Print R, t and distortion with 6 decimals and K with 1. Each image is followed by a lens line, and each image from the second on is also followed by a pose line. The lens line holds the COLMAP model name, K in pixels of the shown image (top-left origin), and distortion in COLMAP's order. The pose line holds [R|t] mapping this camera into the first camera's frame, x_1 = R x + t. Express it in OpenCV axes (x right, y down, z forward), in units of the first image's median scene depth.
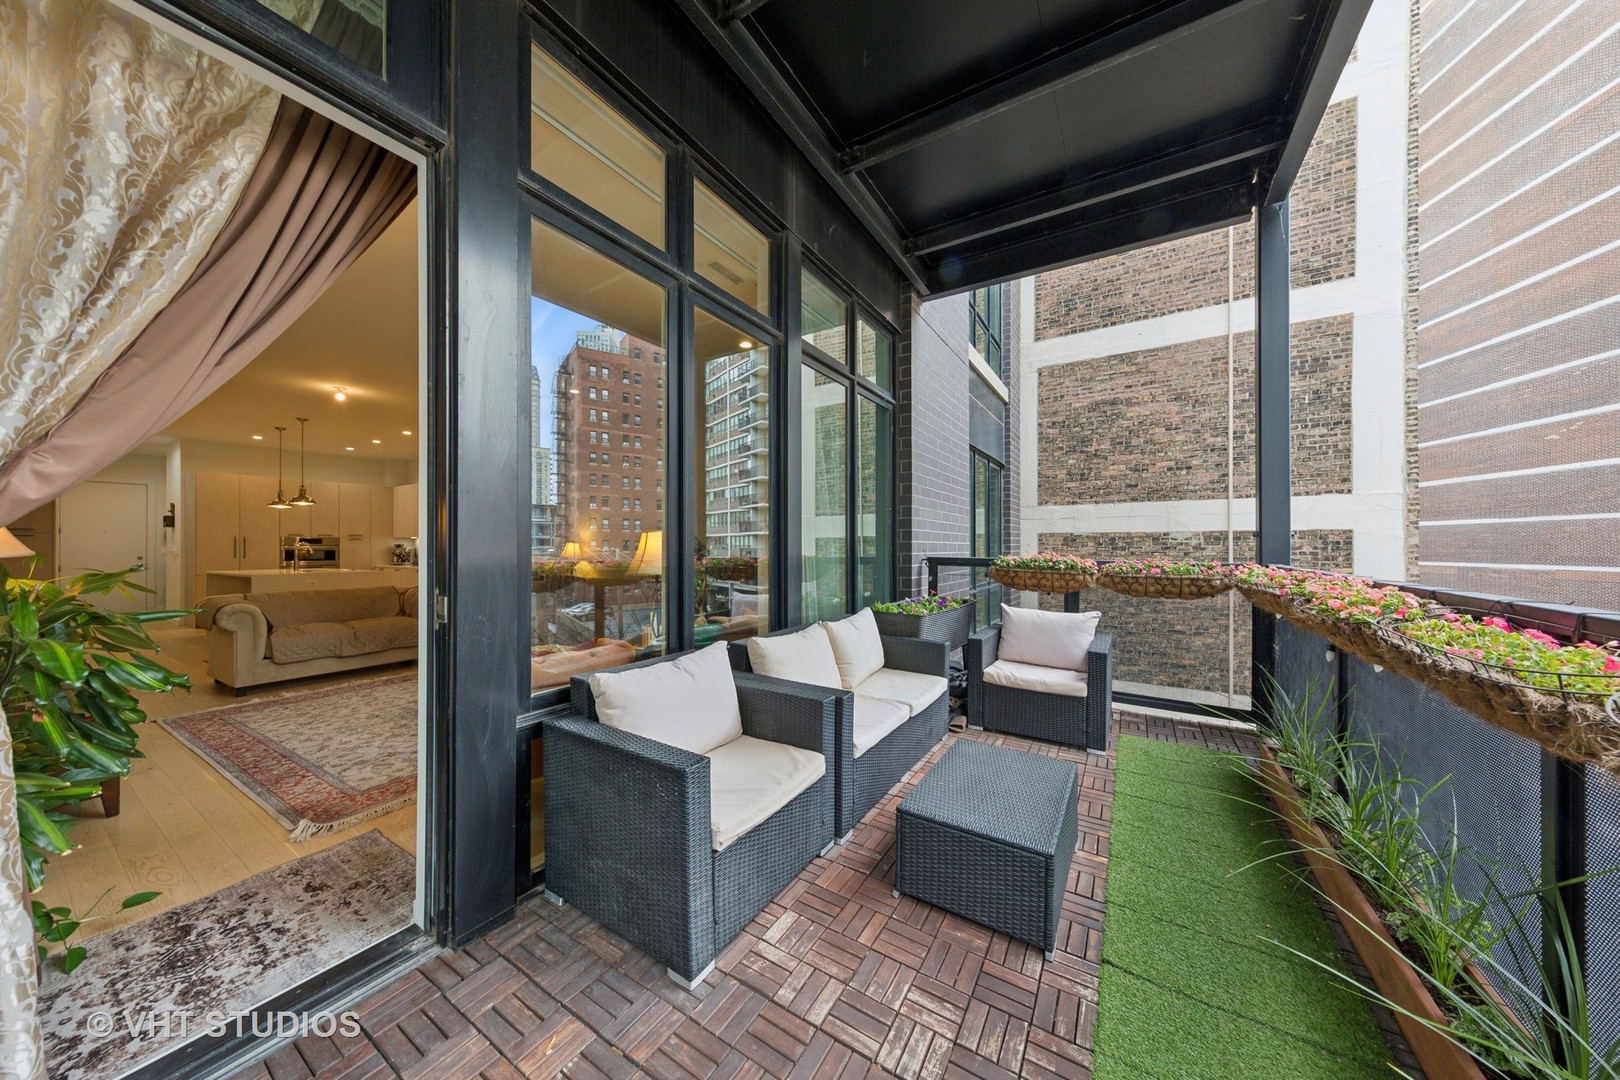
lens RADIAL K [[515.1, 0, 810.0], [0, 515.1, 540.0], [0, 0, 1]] dist [0.005981, -0.000058]
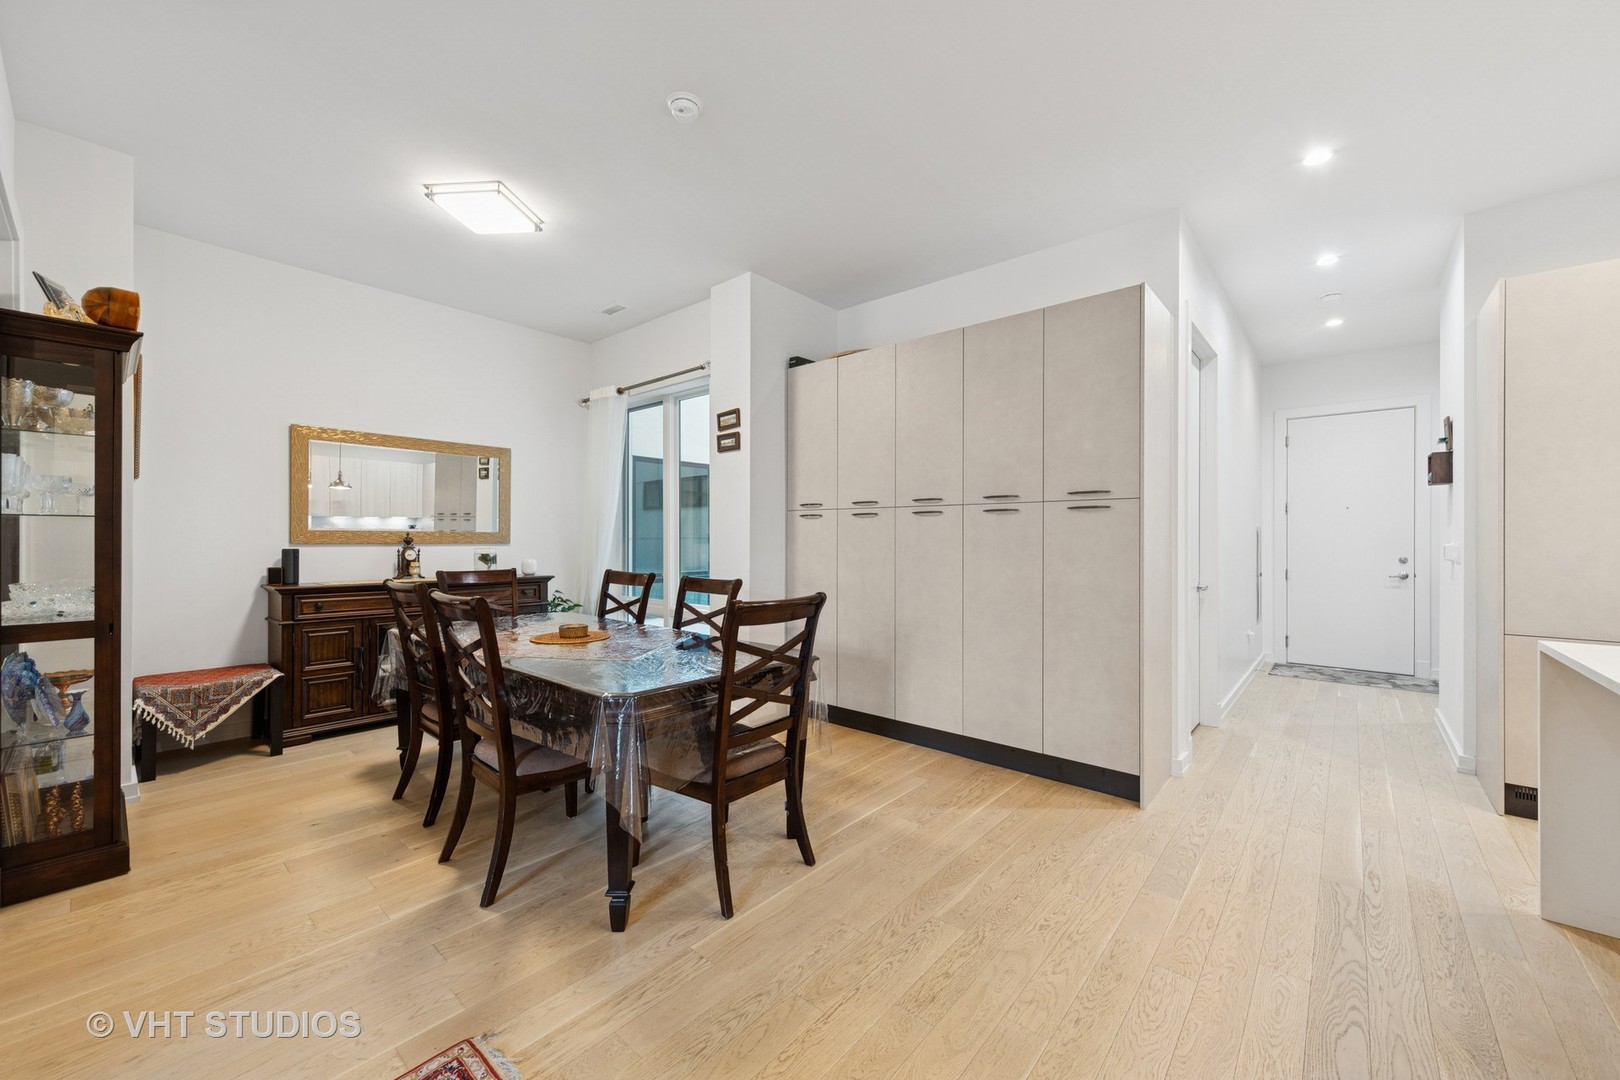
lens RADIAL K [[619.5, 0, 810.0], [0, 619.5, 540.0], [0, 0, 1]] dist [-0.000312, -0.000255]
pose [[-0.150471, 0.004577, -0.988604, -0.687221], [0.001785, 0.999989, 0.004358, 0.012850], [0.988613, -0.001108, -0.150477, 0.586906]]
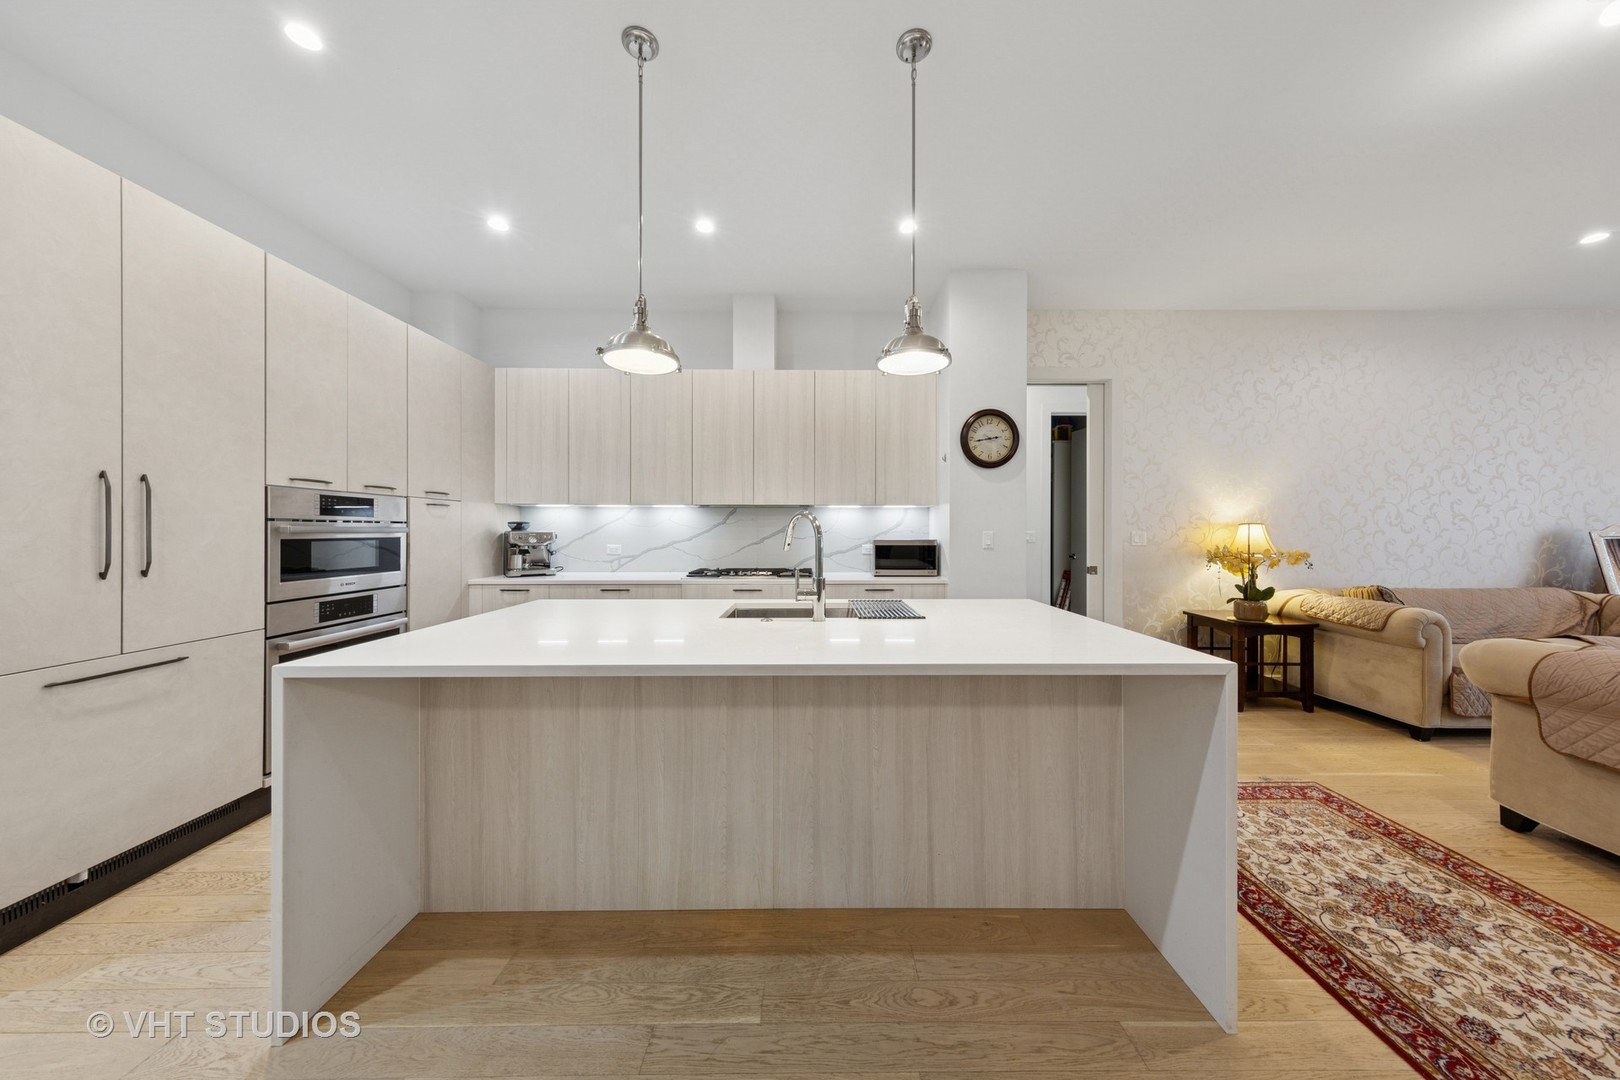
lens RADIAL K [[522.6, 0, 812.0], [0, 522.6, 531.7], [0, 0, 1]] dist [0.006199, -0.000034]
pose [[0.840145, 0.004920, 0.542339, -0.918659], [-0.006949, 0.999974, 0.001693, 0.014575], [-0.542317, -0.005191, 0.840158, 0.625505]]
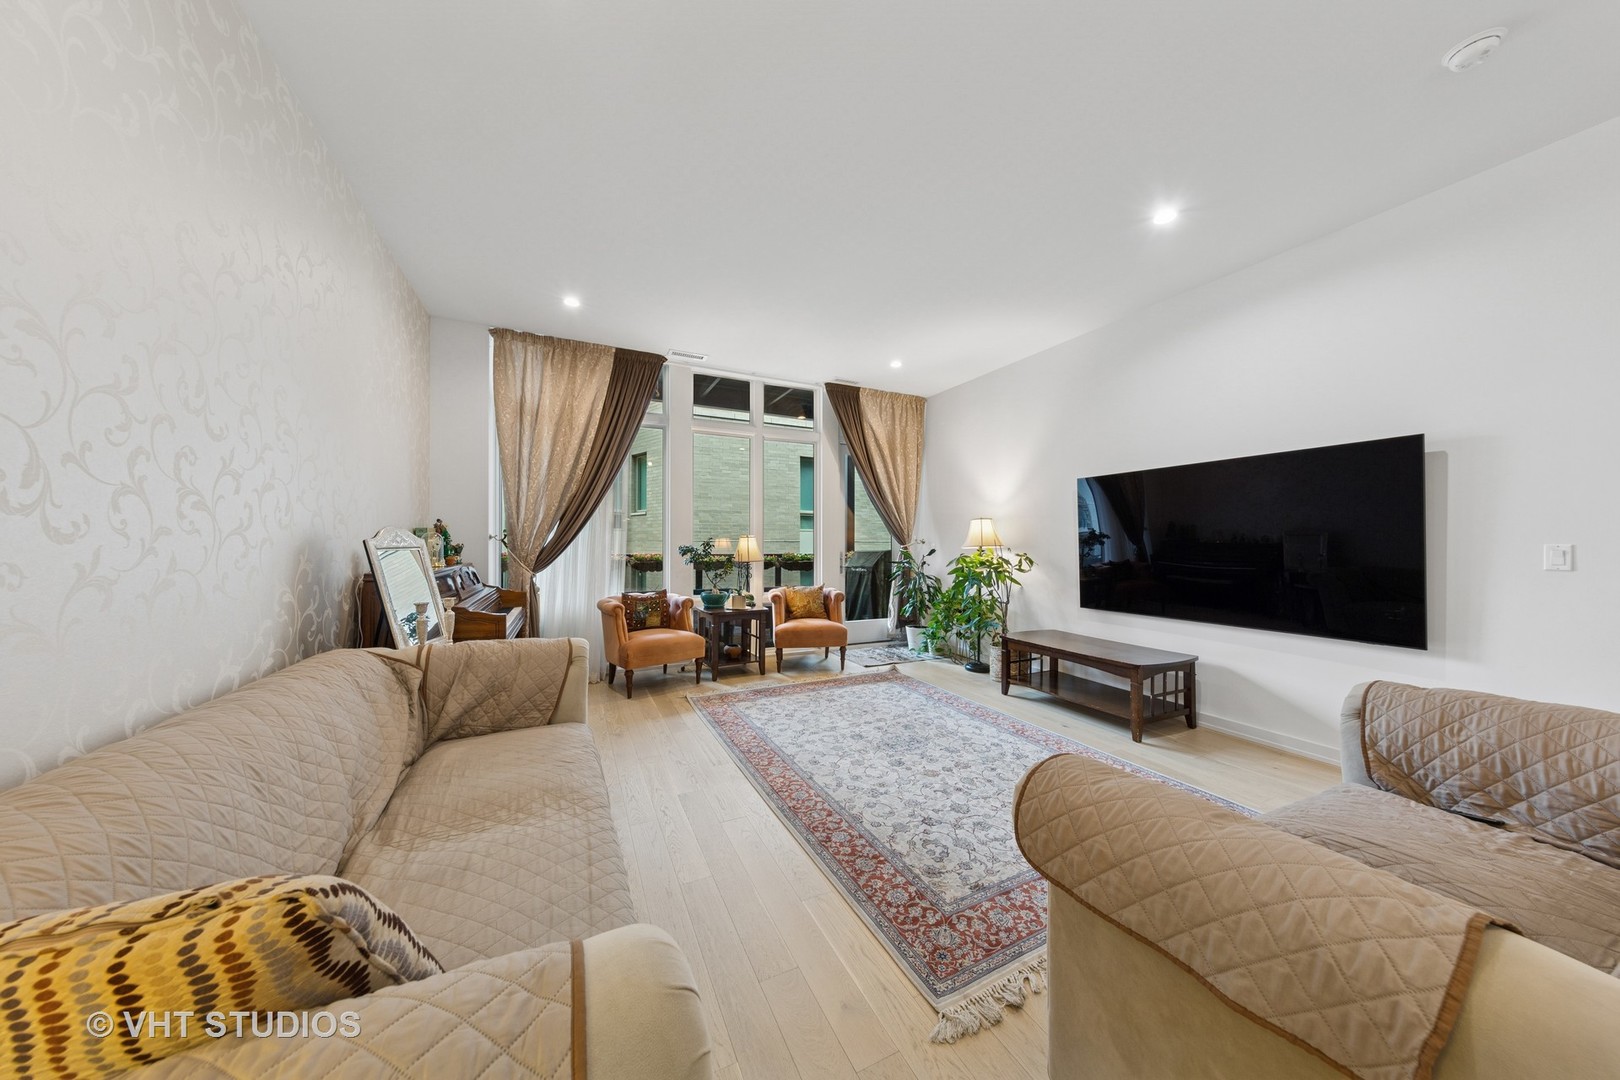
lens RADIAL K [[515.1, 0, 810.0], [0, 515.1, 540.0], [0, 0, 1]] dist [0.005981, -0.000058]
pose [[-0.847727, 0.005645, 0.530404, -0.428135], [-0.000253, 0.999939, -0.011047, 0.013821], [-0.530434, -0.009499, -0.847673, 0.745286]]
